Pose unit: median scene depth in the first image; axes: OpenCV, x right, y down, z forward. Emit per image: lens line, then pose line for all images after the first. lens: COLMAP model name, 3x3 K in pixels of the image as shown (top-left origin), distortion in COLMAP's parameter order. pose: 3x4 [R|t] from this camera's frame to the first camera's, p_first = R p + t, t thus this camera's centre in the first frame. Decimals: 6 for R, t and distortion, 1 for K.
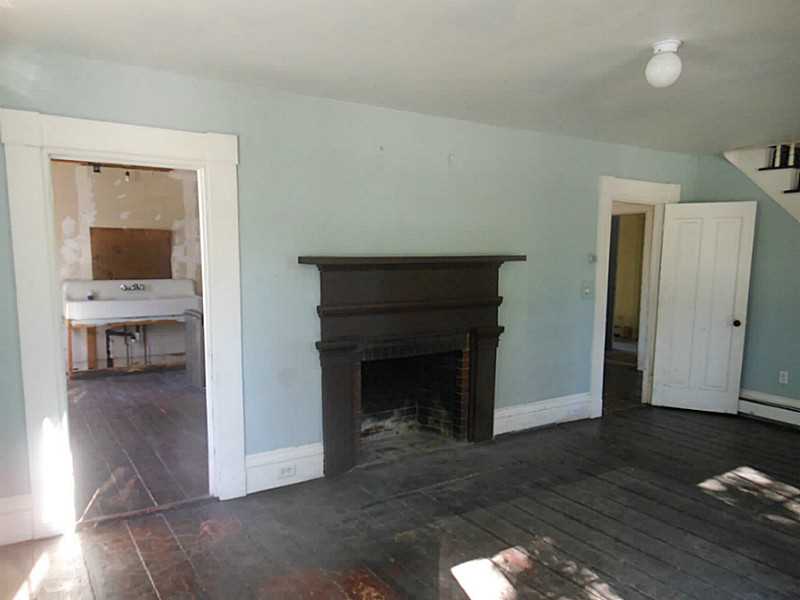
lens RADIAL K [[584.8, 0, 400.3], [0, 584.8, 304.8], [0, 0, 1]] dist [-0.001727, 0.004590]
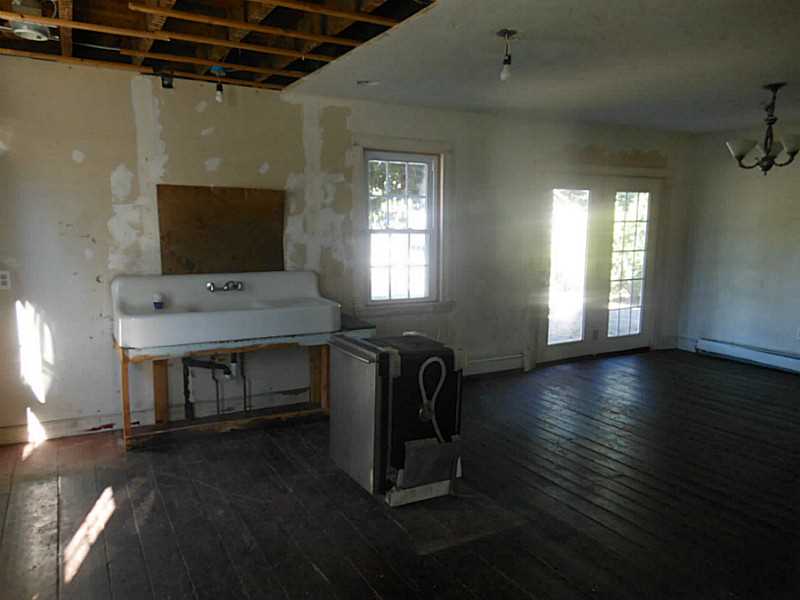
lens RADIAL K [[584.8, 0, 382.6], [0, 584.8, 302.4], [0, 0, 1]] dist [-0.001727, 0.004590]
pose [[0.994238, 0.010215, -0.106706, -0.237706], [-0.006185, 0.999257, 0.038030, -0.037869], [0.107015, -0.037151, 0.993563, 0.430564]]
